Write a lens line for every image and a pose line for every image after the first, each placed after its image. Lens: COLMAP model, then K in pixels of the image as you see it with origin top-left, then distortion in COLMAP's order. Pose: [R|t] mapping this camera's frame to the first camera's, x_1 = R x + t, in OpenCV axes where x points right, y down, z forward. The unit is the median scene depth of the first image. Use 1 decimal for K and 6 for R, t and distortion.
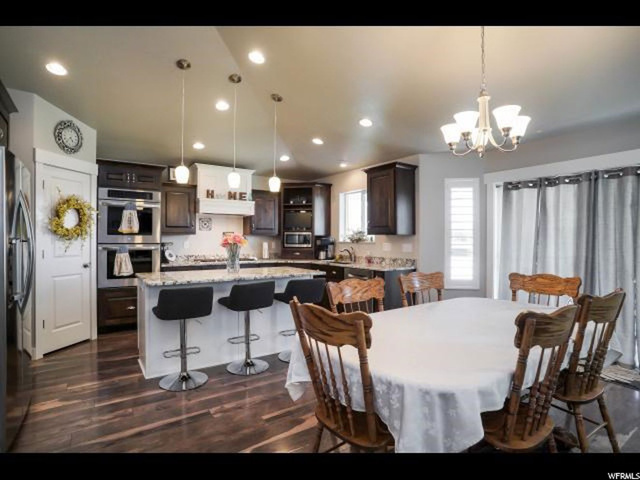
lens RADIAL K [[334.8, 0, 317.8], [0, 334.8, 240.7], [0, 0, 1]] dist [-0.082306, 0.044990]
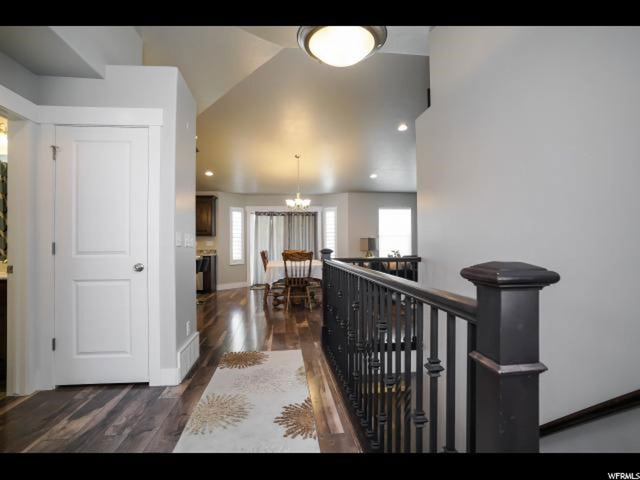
lens RADIAL K [[334.8, 0, 317.8], [0, 334.8, 240.7], [0, 0, 1]] dist [-0.082306, 0.044990]
pose [[0.469739, 0.001413, 0.882804, -1.089384], [0.007806, 0.999953, -0.005754, 0.023356], [-0.882771, 0.009594, 0.469706, -0.346430]]
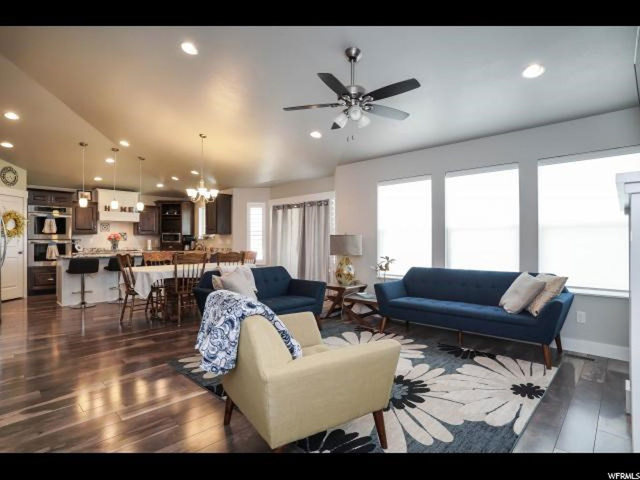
lens RADIAL K [[334.8, 0, 317.8], [0, 334.8, 240.7], [0, 0, 1]] dist [-0.082306, 0.044990]
pose [[0.980406, -0.002768, 0.196967, 0.416271], [0.003689, 0.999984, -0.004310, 0.026174], [-0.196952, 0.004952, 0.980401, -0.841038]]
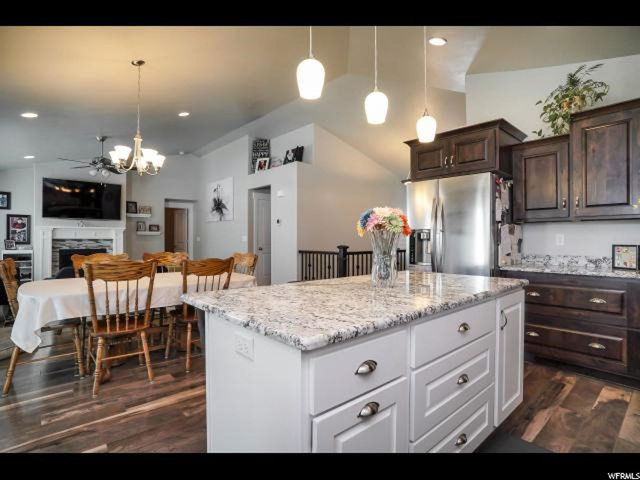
lens RADIAL K [[329.5, 0, 308.8], [0, 329.5, 239.8], [0, 0, 1]] dist [-0.052714, 0.033587]
pose [[-0.994896, -0.004255, -0.100815, -0.067129], [-0.004645, 0.999983, 0.003626, 0.020306], [0.100798, 0.004076, -0.994899, 1.210189]]
